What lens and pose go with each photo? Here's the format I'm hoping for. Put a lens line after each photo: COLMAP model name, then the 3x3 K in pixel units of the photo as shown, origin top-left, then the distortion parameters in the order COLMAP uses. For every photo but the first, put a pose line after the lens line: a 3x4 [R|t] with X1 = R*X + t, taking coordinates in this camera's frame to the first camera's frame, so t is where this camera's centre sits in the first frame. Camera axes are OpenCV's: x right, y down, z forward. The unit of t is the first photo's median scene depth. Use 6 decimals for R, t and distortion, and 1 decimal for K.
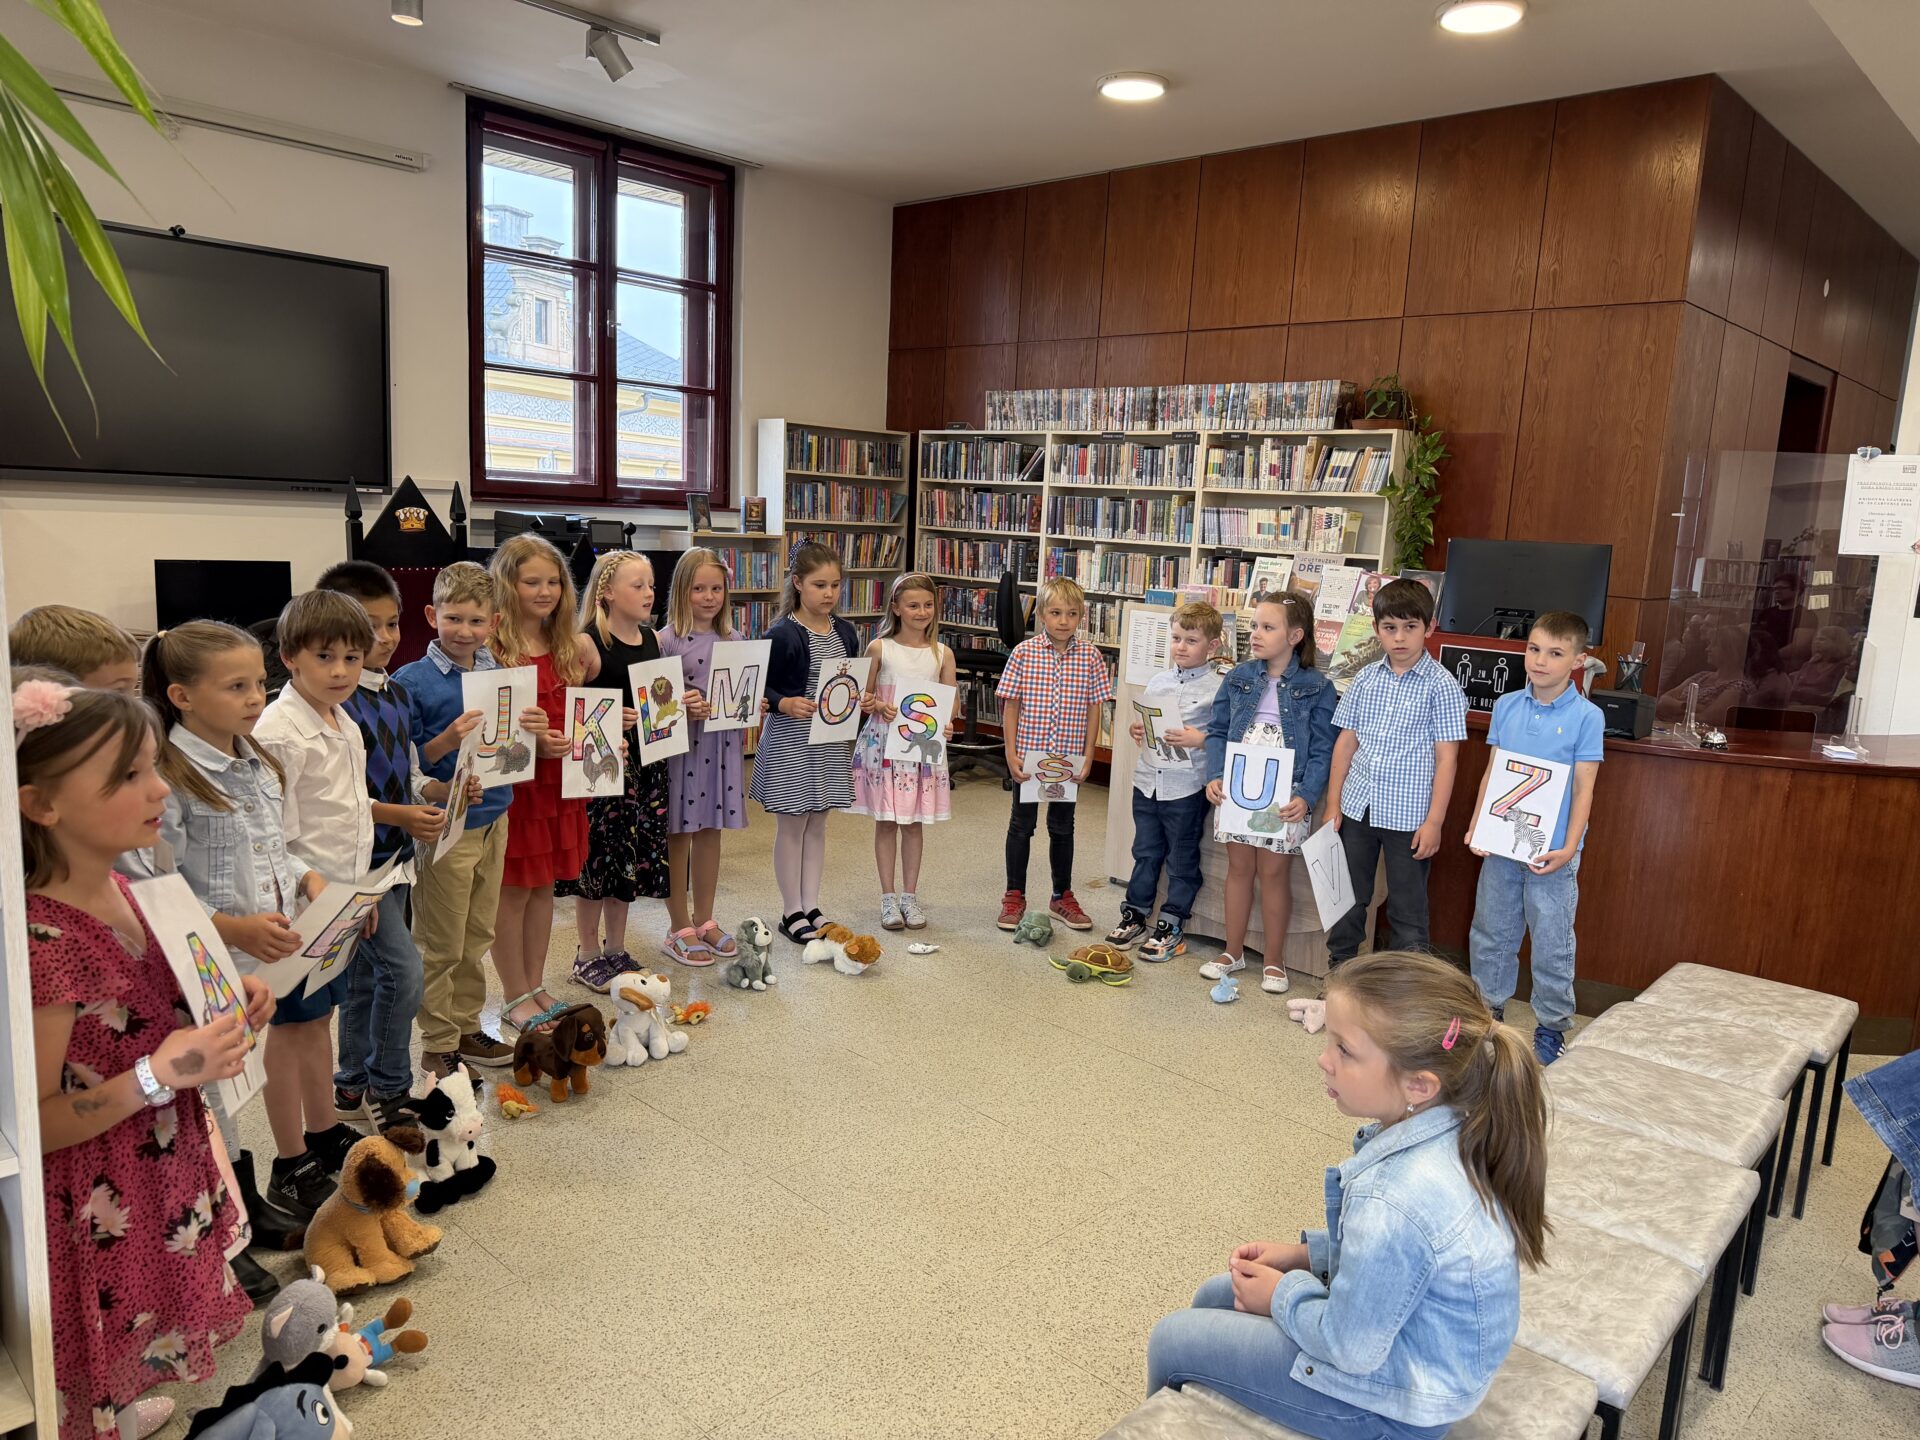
lens RADIAL K [[1369.7, 0, 960.0], [0, 1369.7, 720.0], [0, 0, 1]] dist [0.224512, -0.461560]
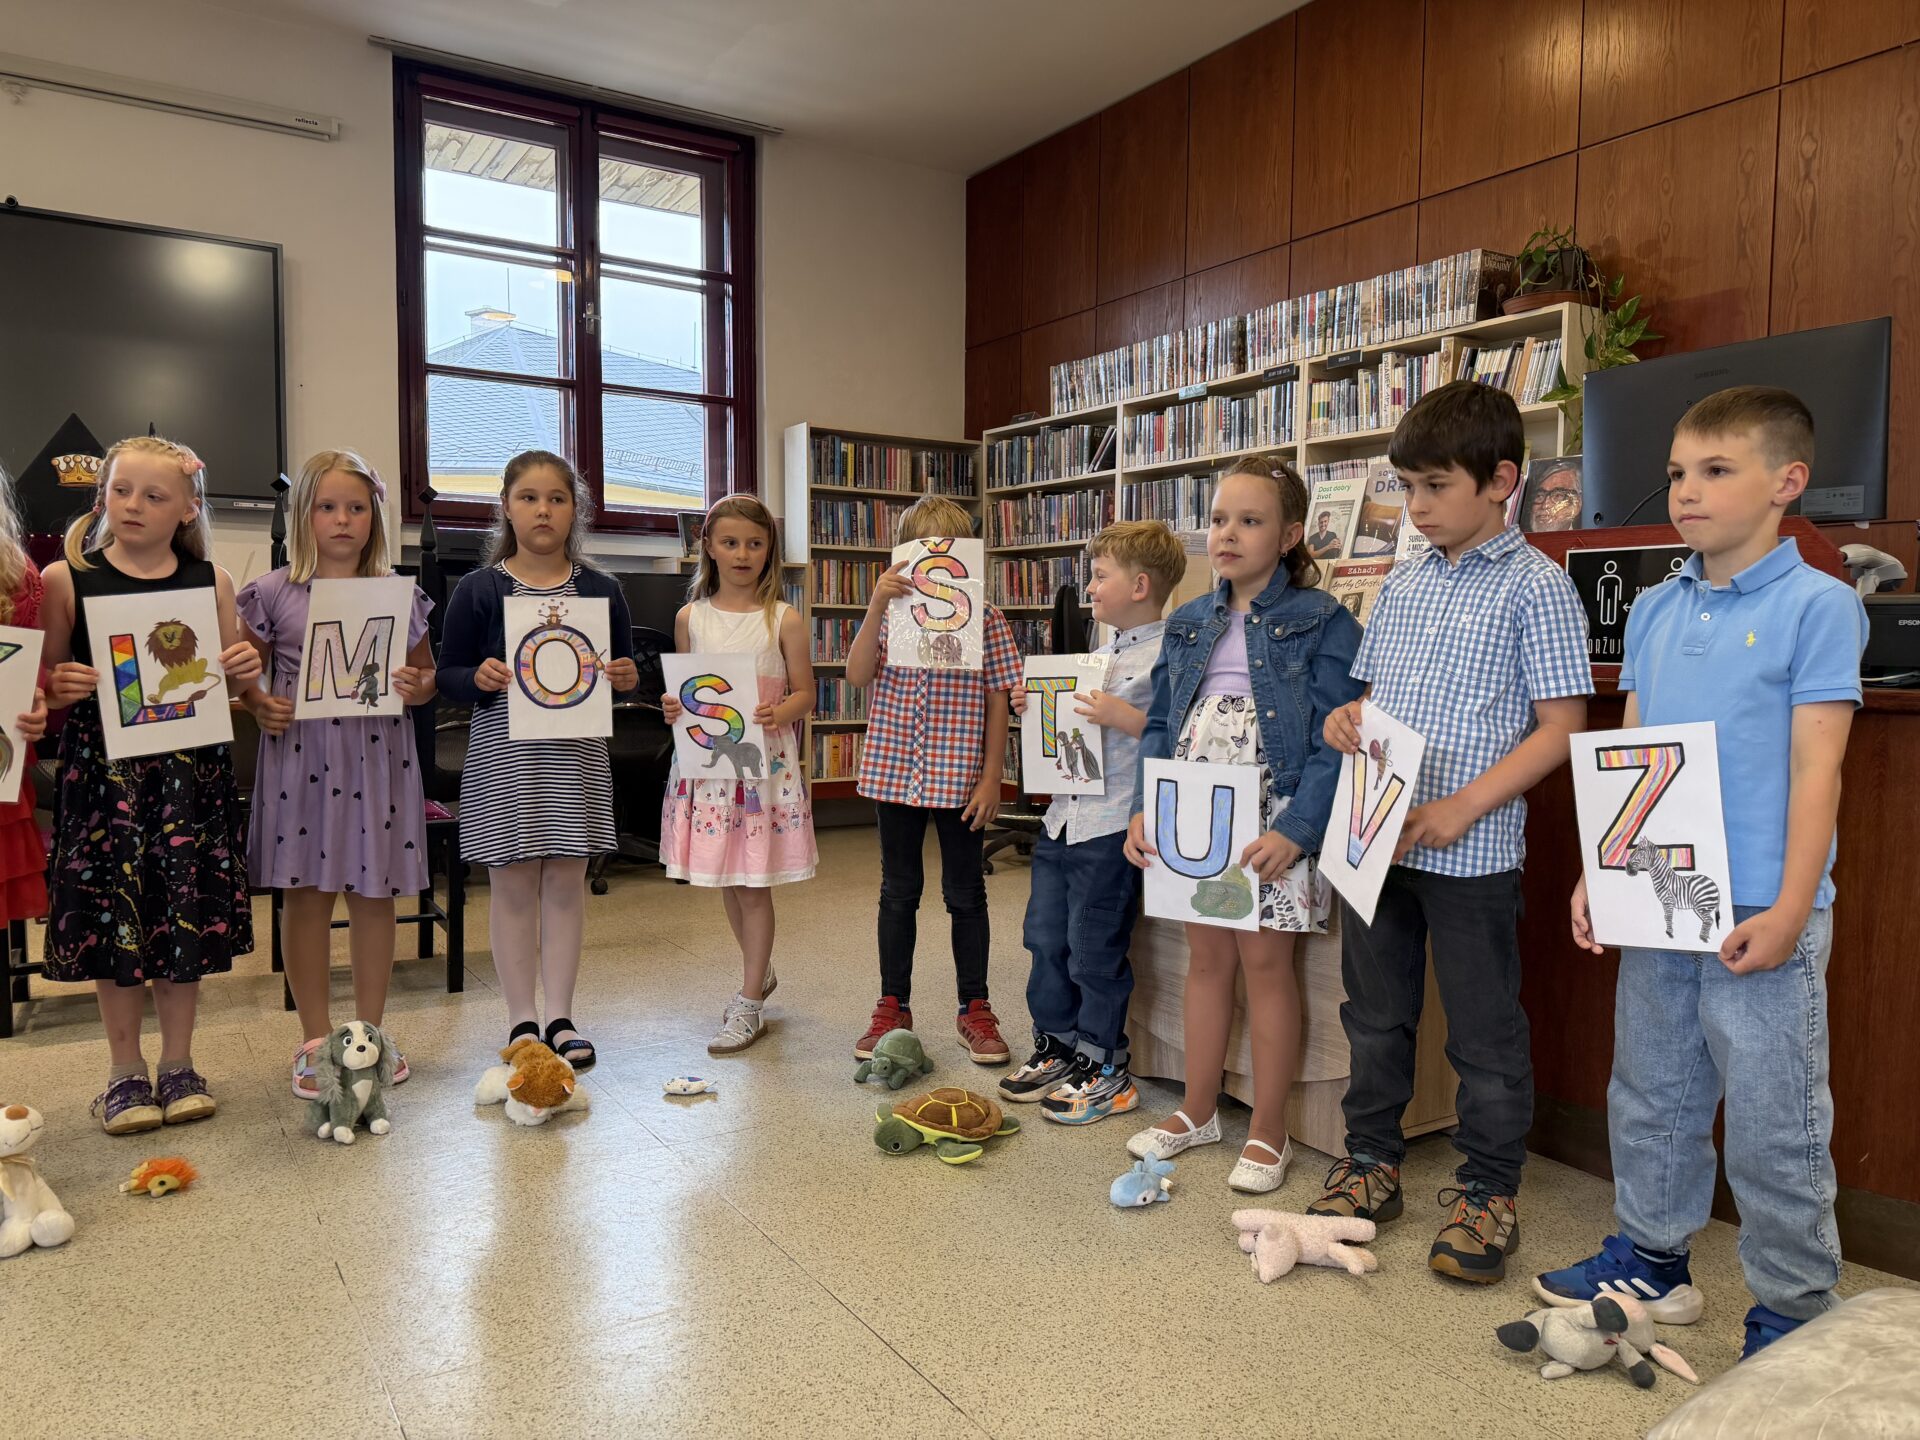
lens RADIAL K [[1371.1, 0, 938.8], [0, 1371.1, 723.7], [0, 0, 1]] dist [0.056538, -0.053784]
pose [[0.968315, -0.025466, -0.248432, 0.160851], [0.000035, 0.994801, -0.101841, 0.045973], [0.249734, 0.098605, 0.963281, 0.286297]]
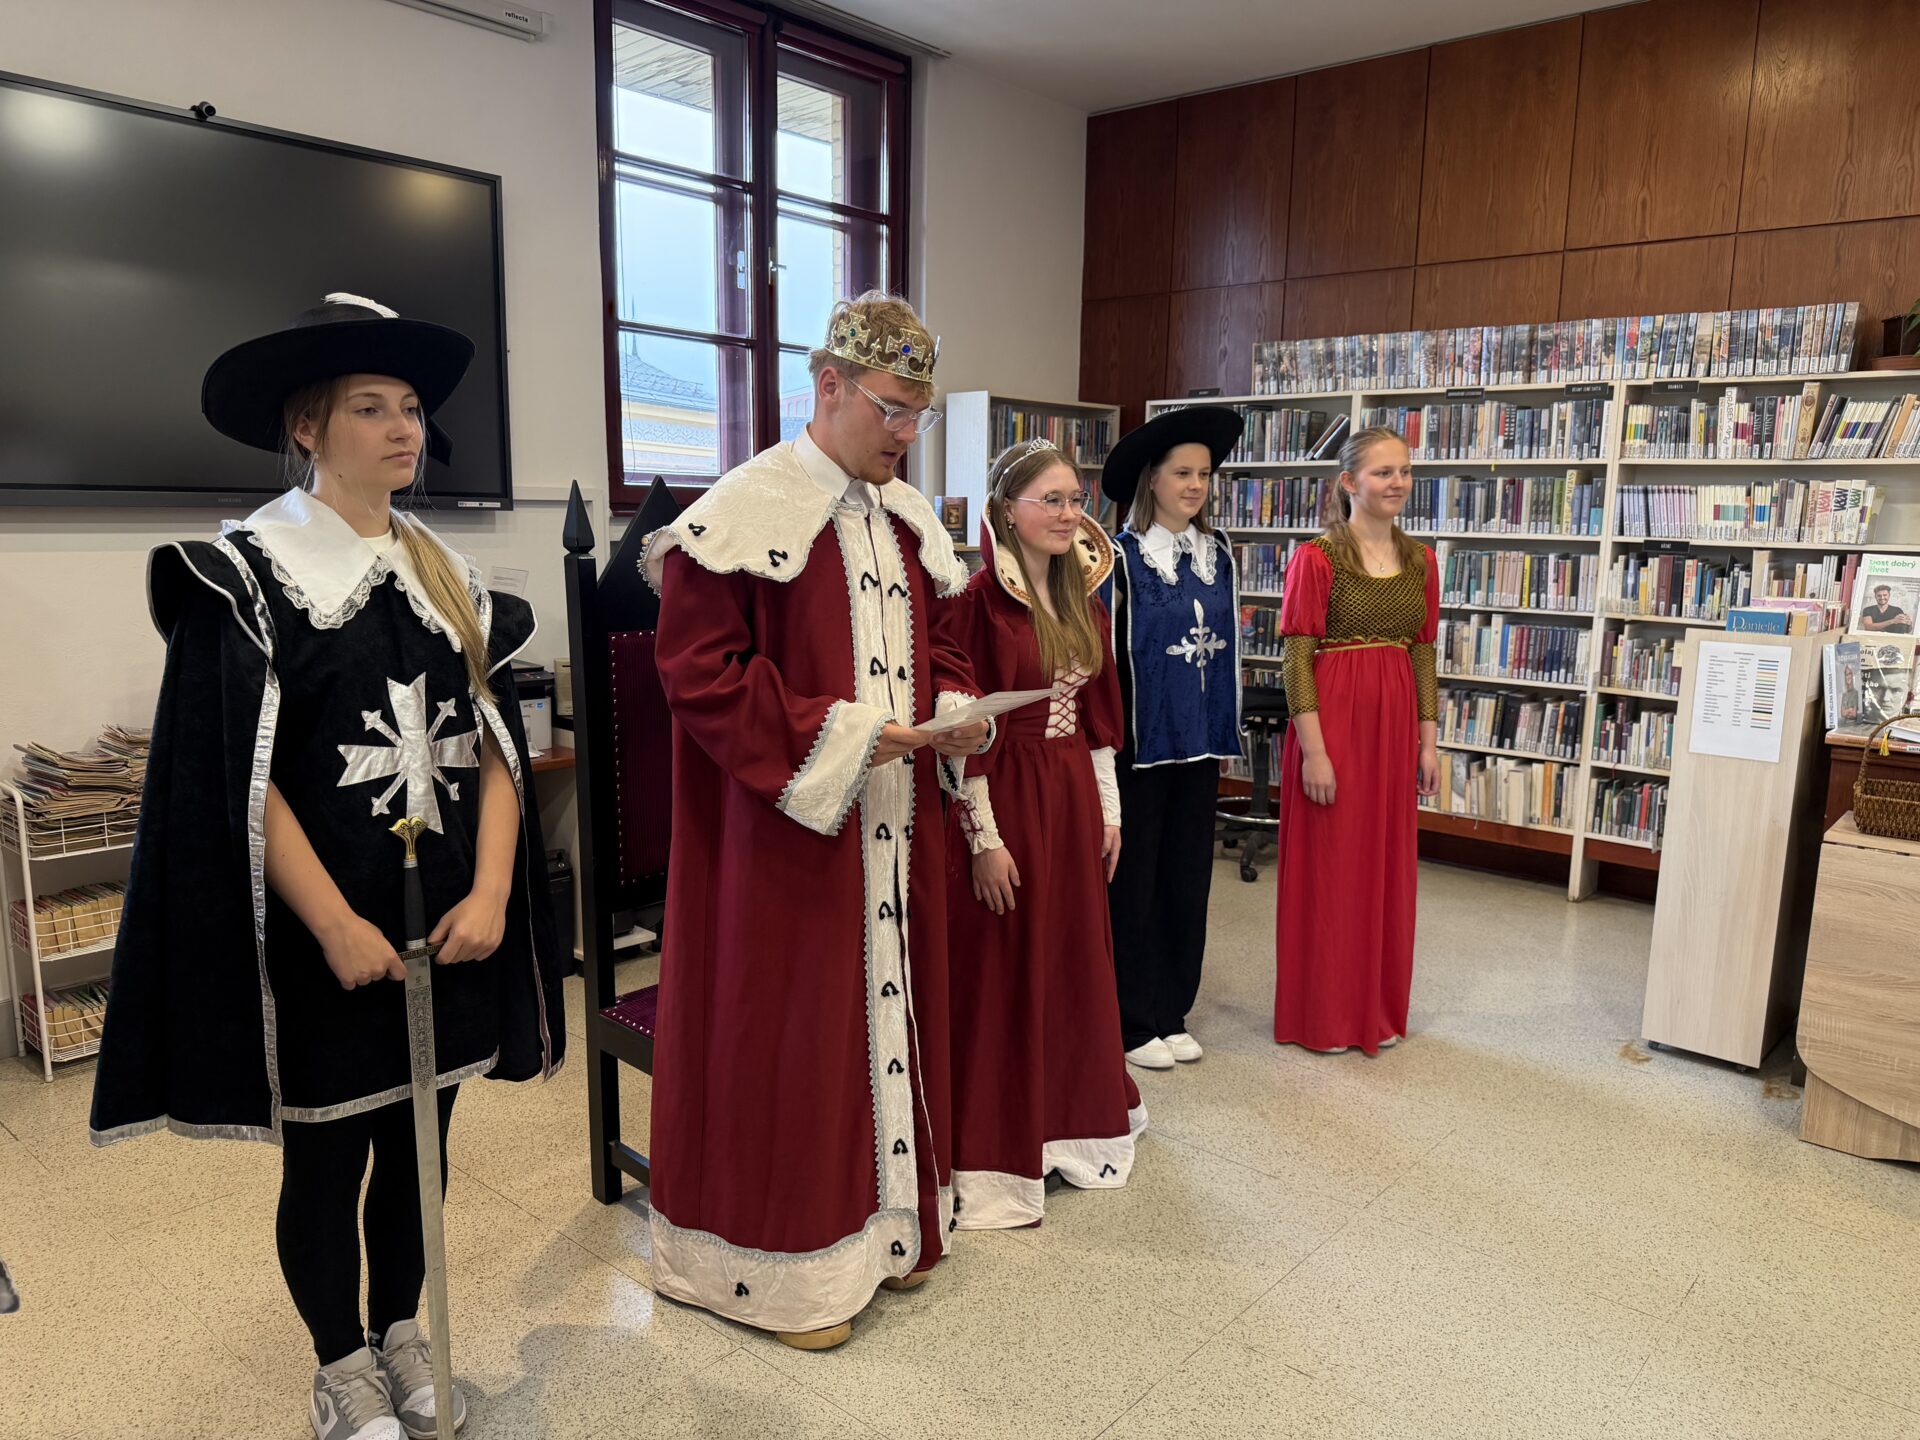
lens RADIAL K [[1378.2, 0, 957.9], [0, 1378.2, 736.7], [0, 0, 1]] dist [0.003895, -0.005846]
pose [[0.998125, -0.042729, 0.043822, -0.202398], [0.042135, 0.999008, 0.014392, -0.046324], [-0.044394, -0.012518, 0.998936, 0.285841]]
